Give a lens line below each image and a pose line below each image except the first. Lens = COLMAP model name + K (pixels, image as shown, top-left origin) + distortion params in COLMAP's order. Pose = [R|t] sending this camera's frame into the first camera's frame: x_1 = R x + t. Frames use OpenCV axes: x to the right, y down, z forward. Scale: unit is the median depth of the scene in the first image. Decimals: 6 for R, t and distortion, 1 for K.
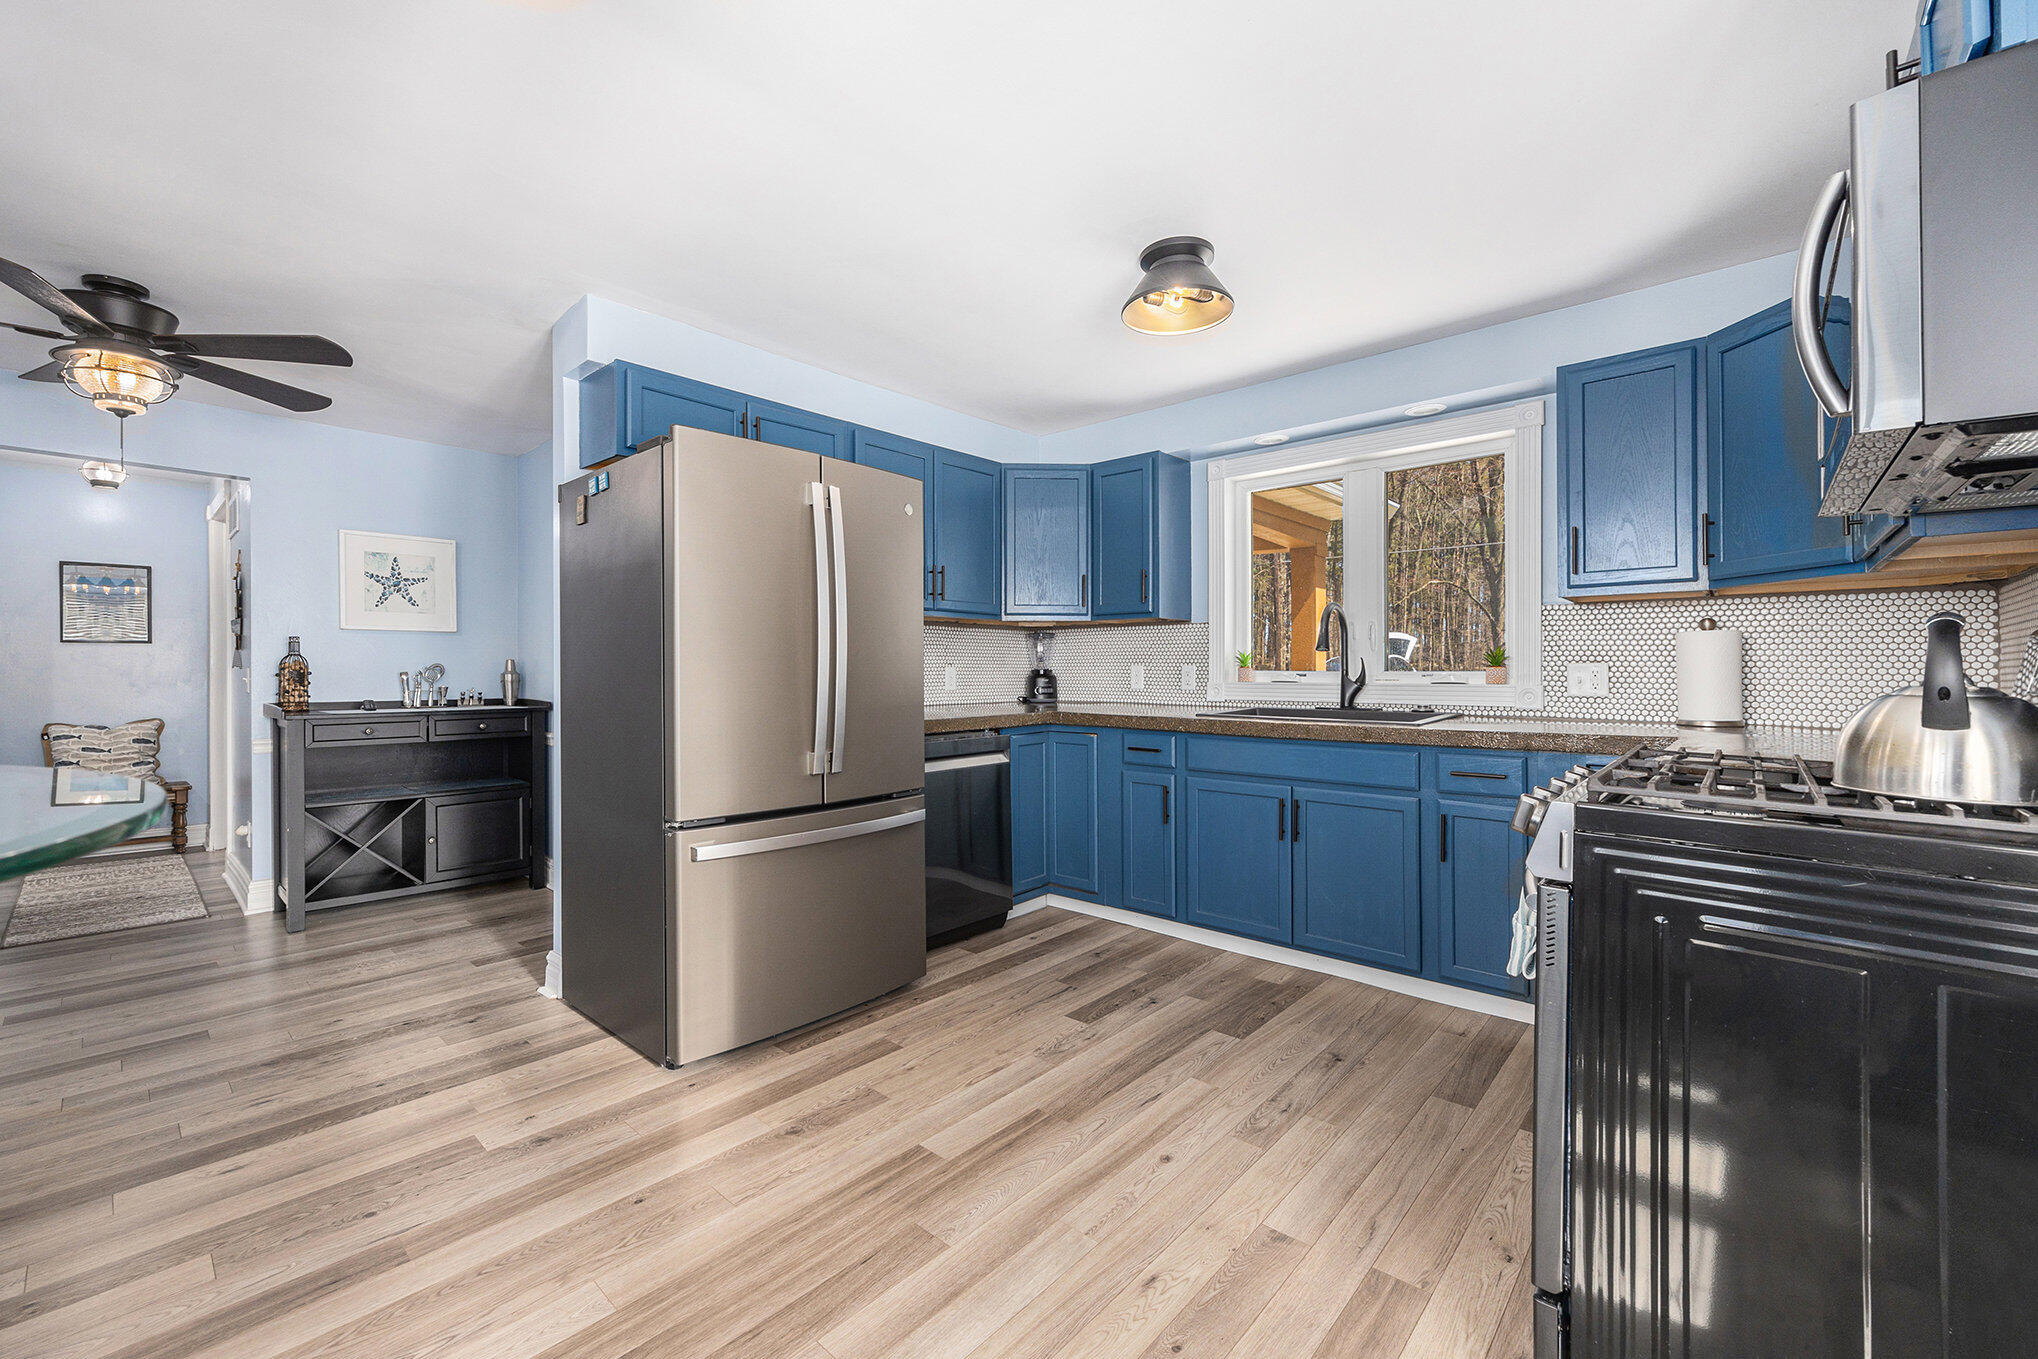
lens RADIAL K [[830.0, 0, 1004.2], [0, 830.0, 677.9], [0, 0, 1]] dist [-0.000501, 0.000033]
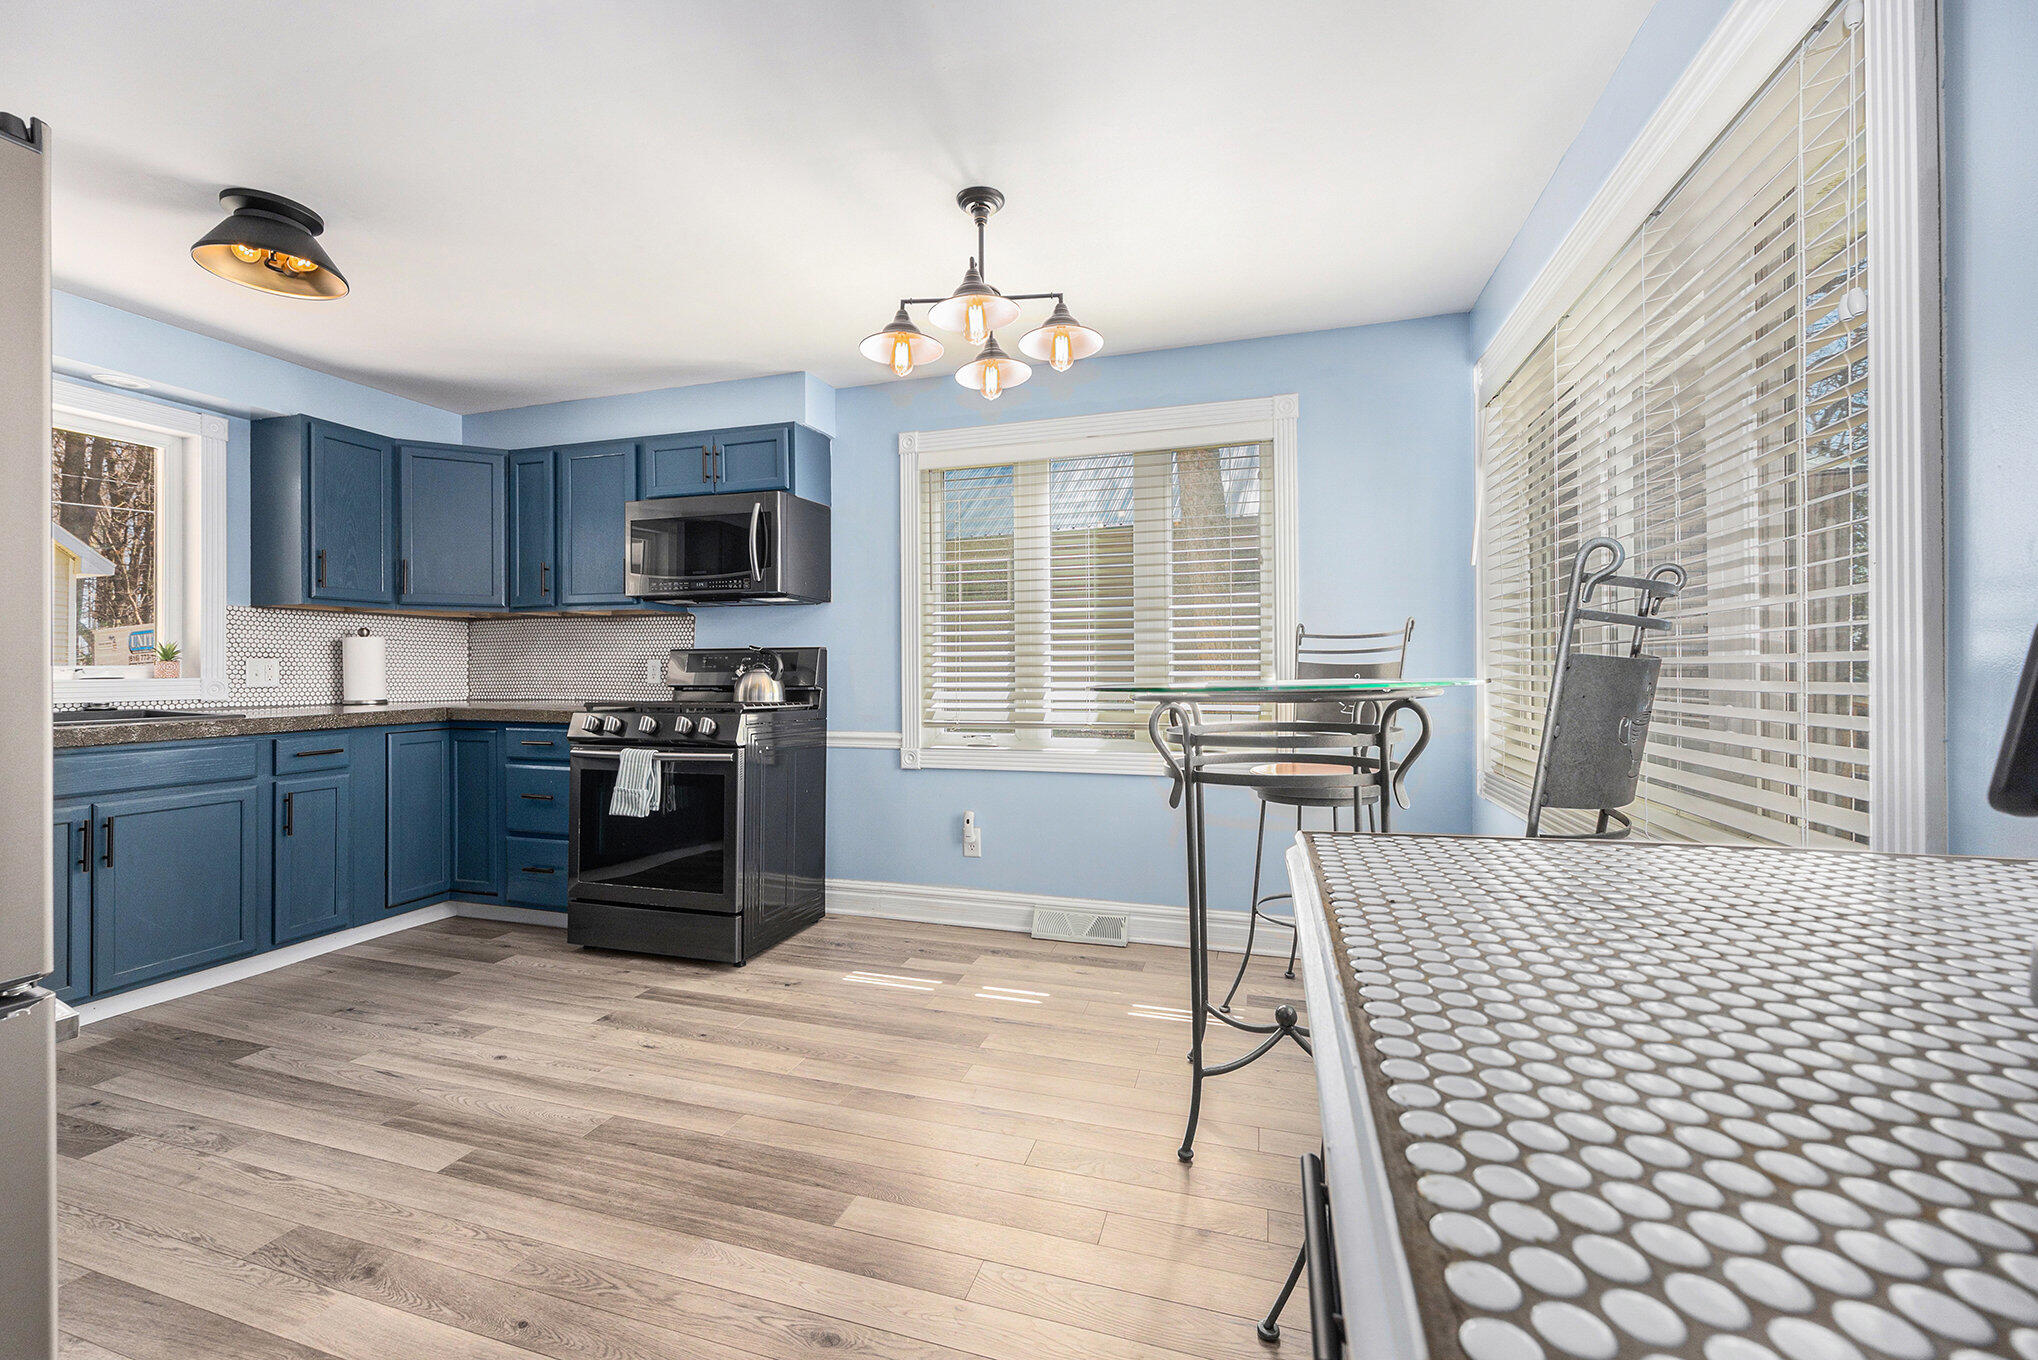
lens RADIAL K [[830.0, 0, 1004.2], [0, 830.0, 678.4], [0, 0, 1]] dist [-0.000501, 0.000033]
pose [[-0.413058, -0.010473, 0.910644, -0.777158], [0.009193, 0.999835, 0.015669, 0.001743], [-0.910658, 0.014843, -0.412894, 0.514934]]
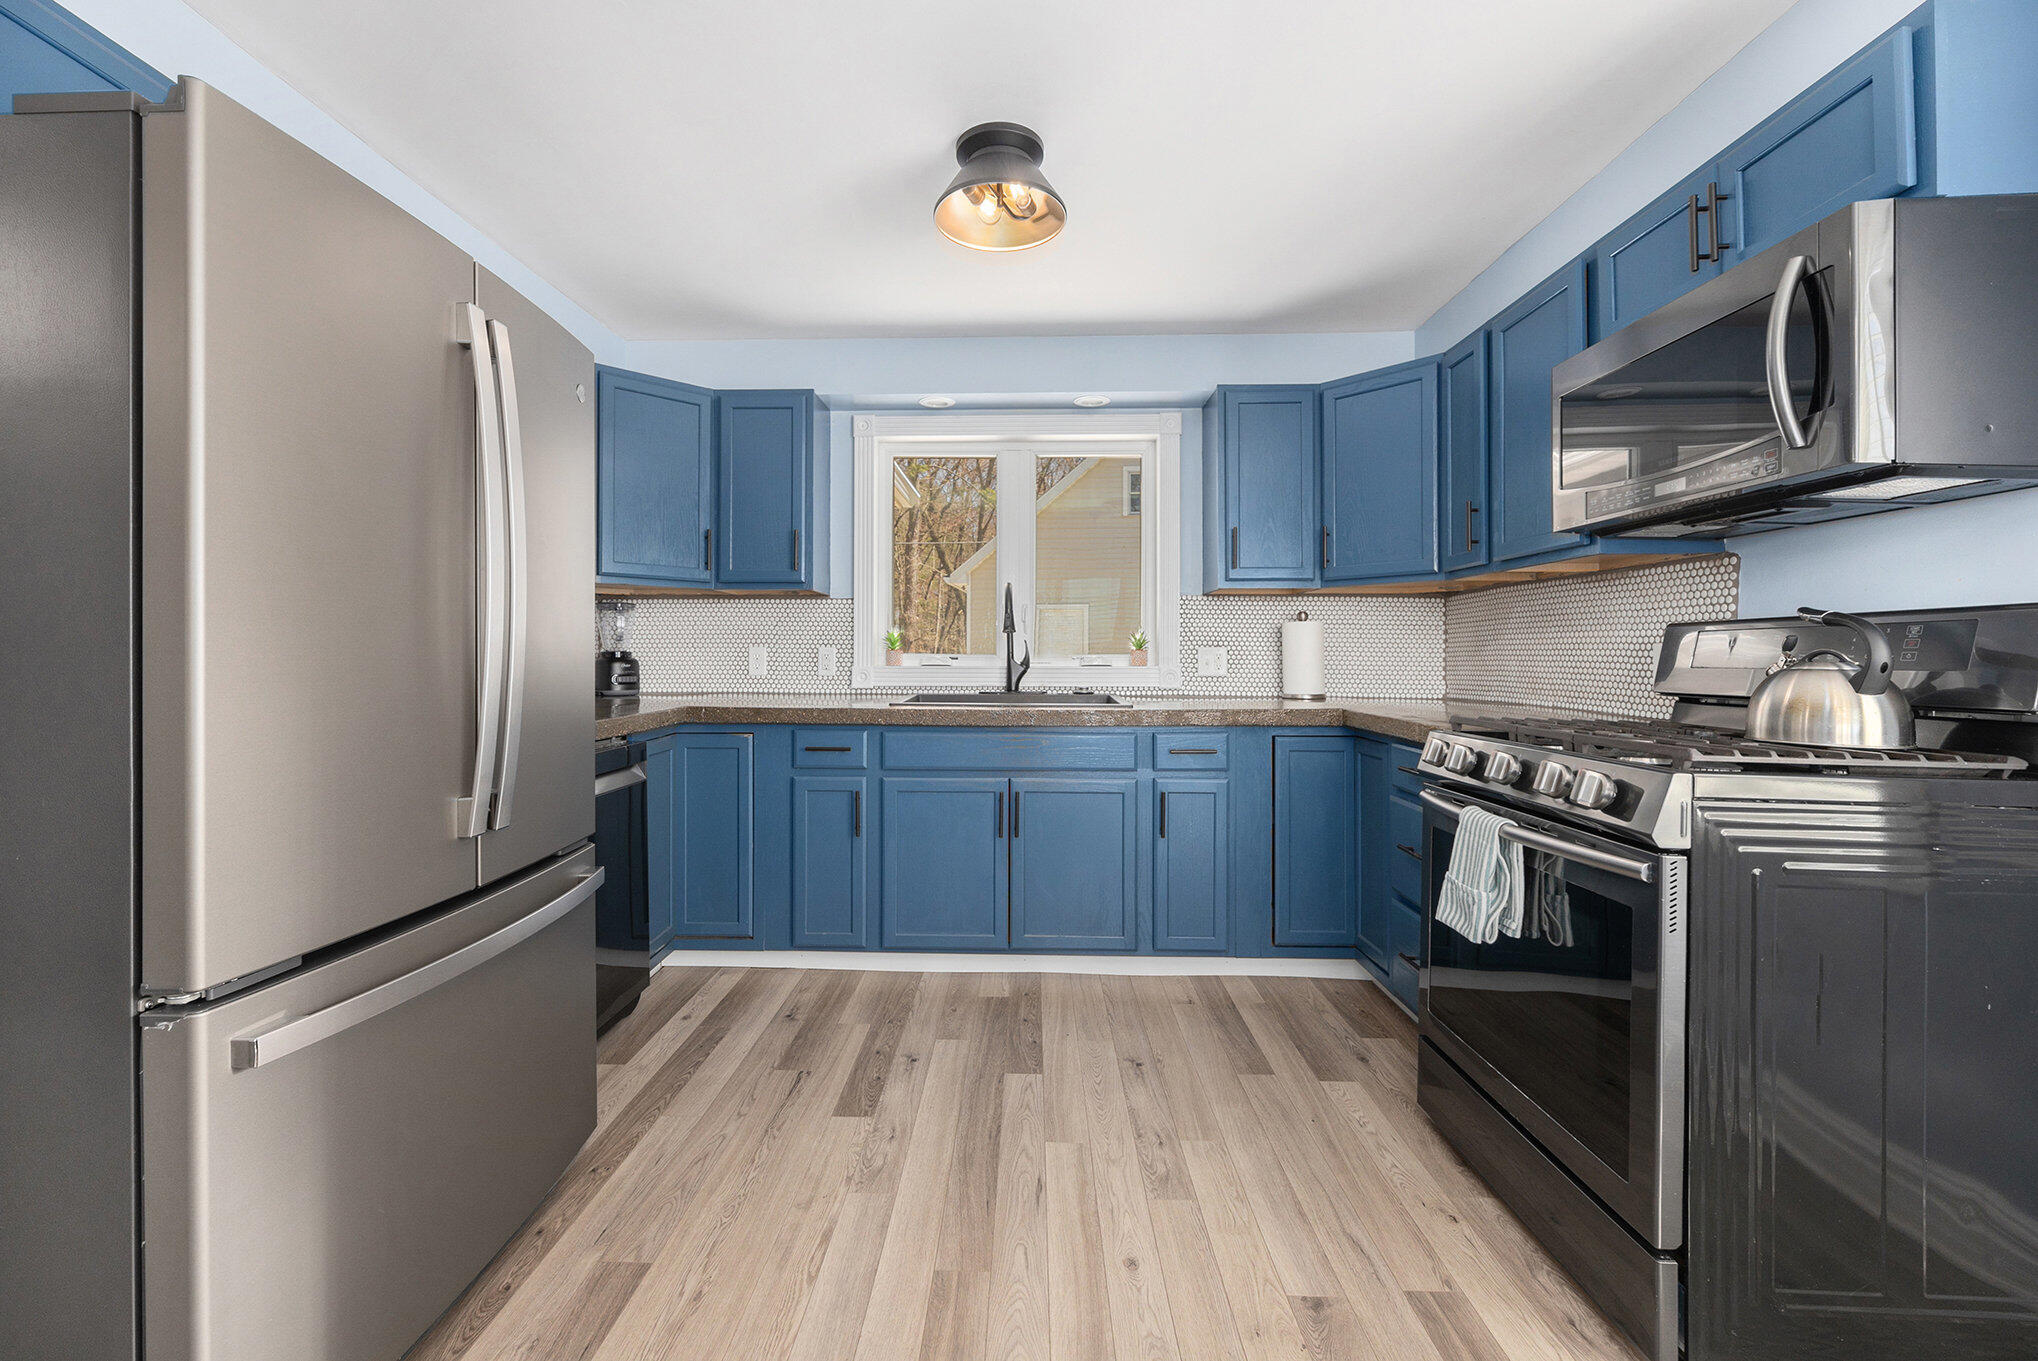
lens RADIAL K [[840.2, 0, 1000.0], [0, 840.2, 654.9], [0, 0, 1]] dist [-0.001154, -0.000020]
pose [[0.764110, 0.002159, 0.645082, -0.265705], [0.003948, 0.999960, -0.008024, 0.000924], [-0.645073, 0.008678, 0.764071, 0.290156]]
